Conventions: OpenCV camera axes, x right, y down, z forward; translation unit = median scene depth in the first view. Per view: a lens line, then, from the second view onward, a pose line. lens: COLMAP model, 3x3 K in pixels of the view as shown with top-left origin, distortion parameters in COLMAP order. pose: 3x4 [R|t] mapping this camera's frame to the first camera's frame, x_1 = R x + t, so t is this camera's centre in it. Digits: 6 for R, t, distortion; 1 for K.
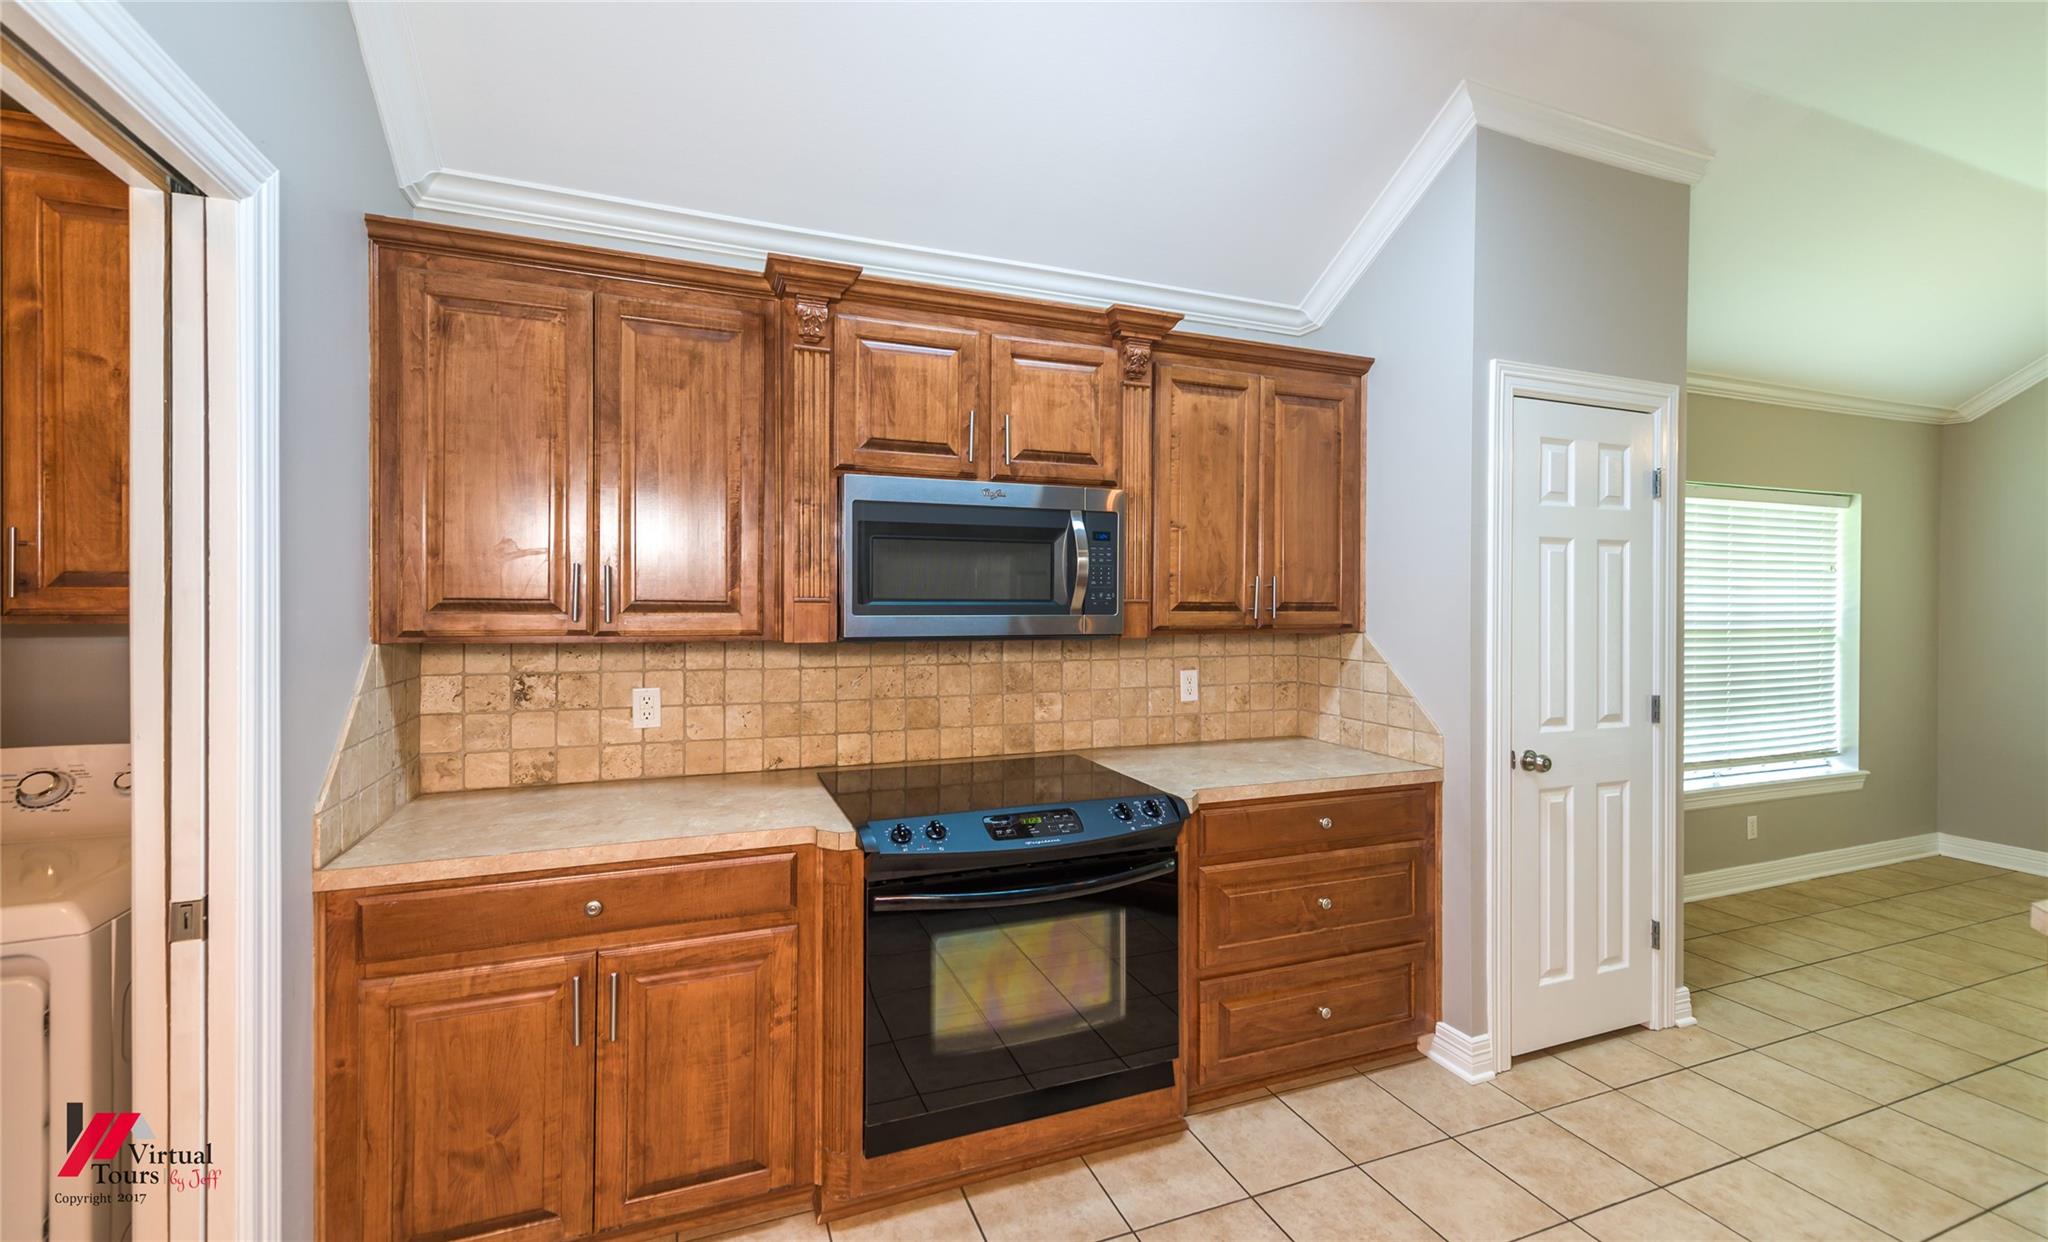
lens RADIAL K [[838.1, 0, 1016.5], [0, 838.1, 612.9], [0, 0, 1]] dist [0.010136, 0.000001]
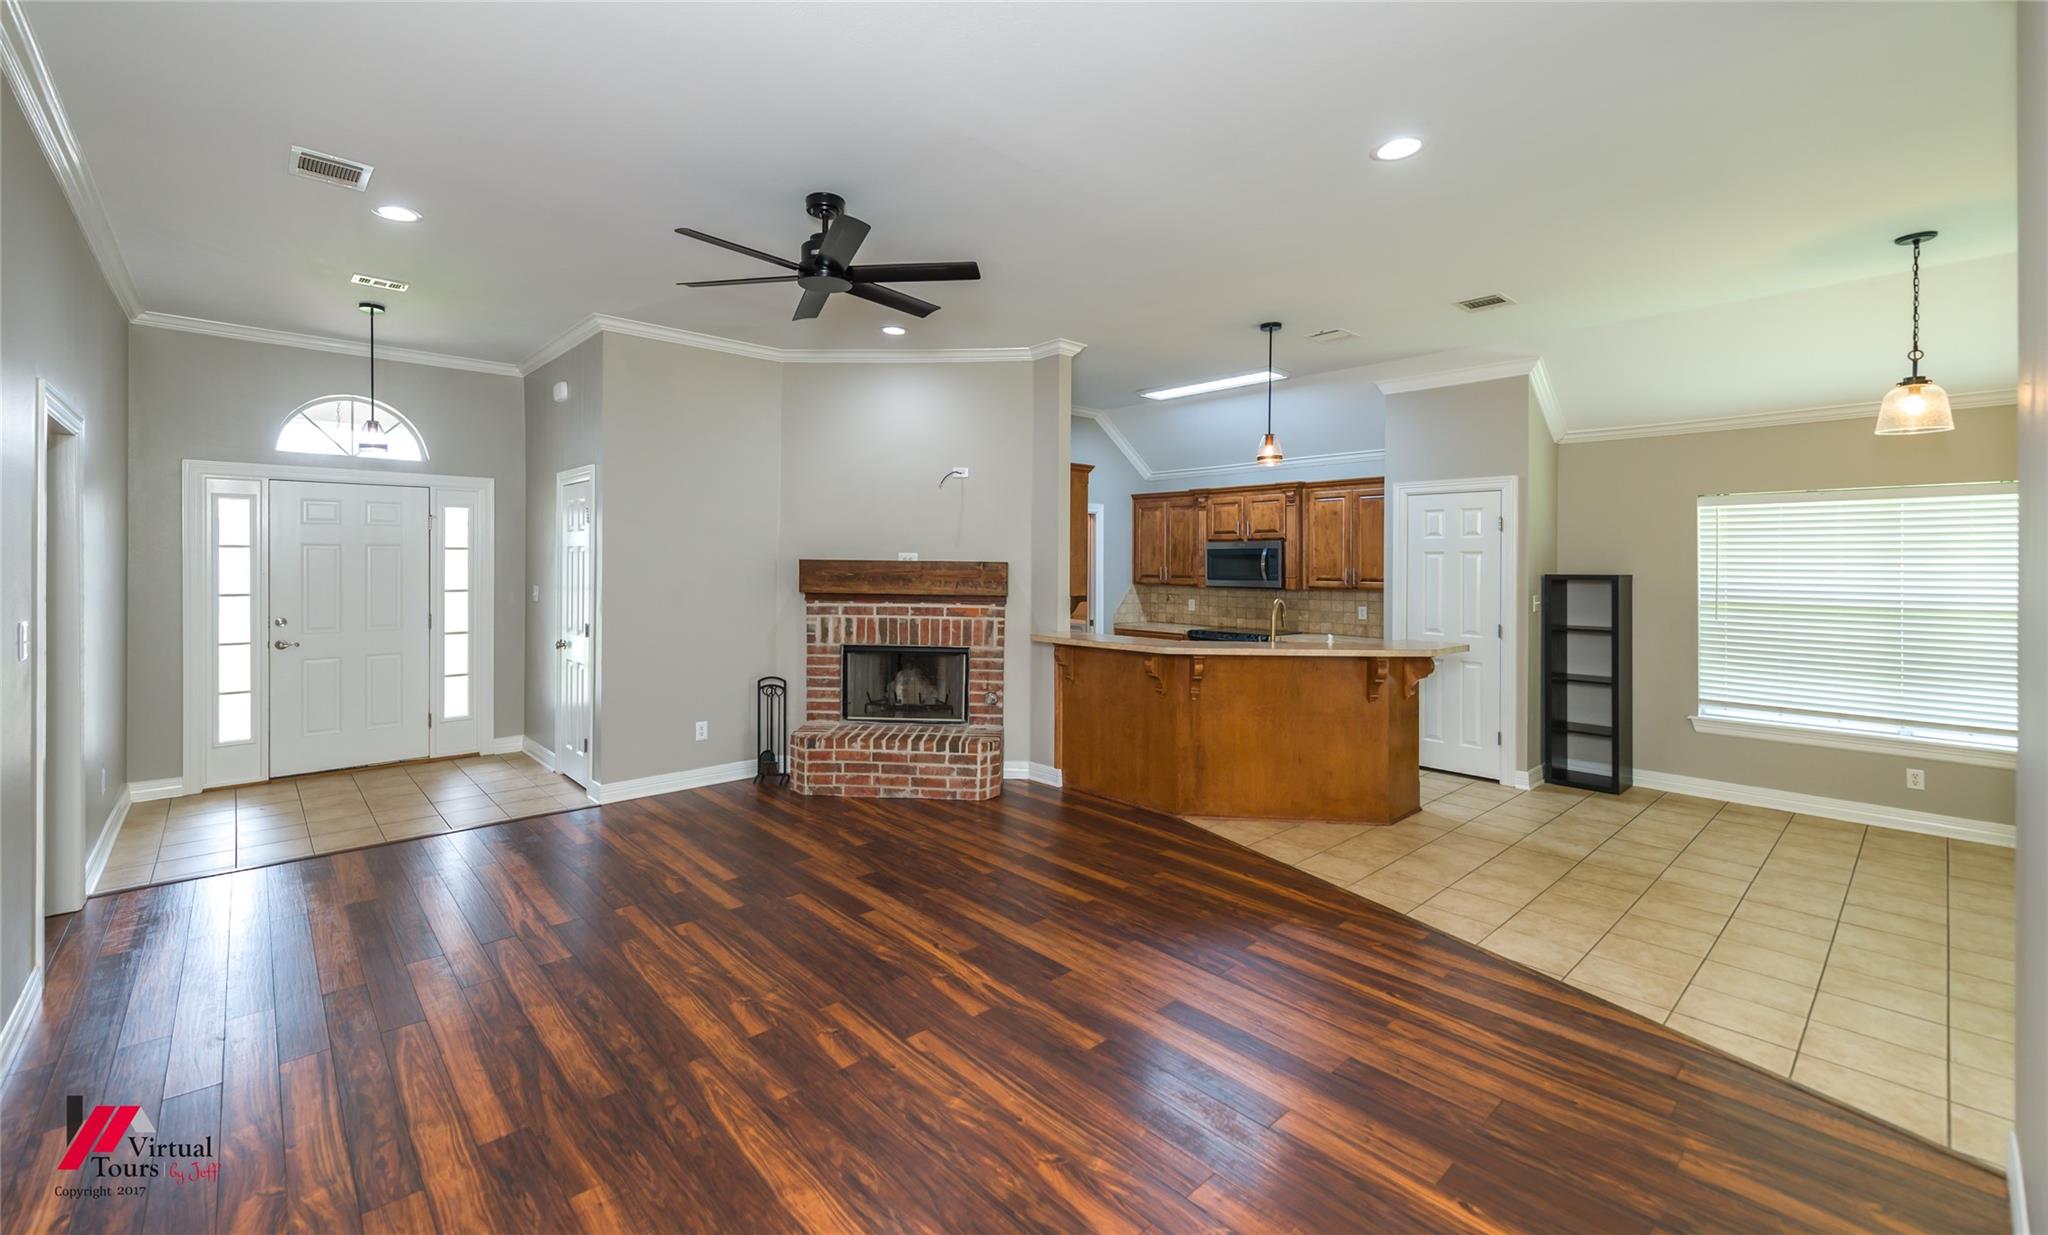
lens RADIAL K [[838.1, 0, 1016.5], [0, 838.1, 609.4], [0, 0, 1]] dist [0.010136, 0.000001]
pose [[0.360128, 0.047218, -0.931707, 2.361616], [-0.021396, 0.998874, 0.042351, -0.003927], [0.932658, 0.004683, 0.360733, -0.902783]]
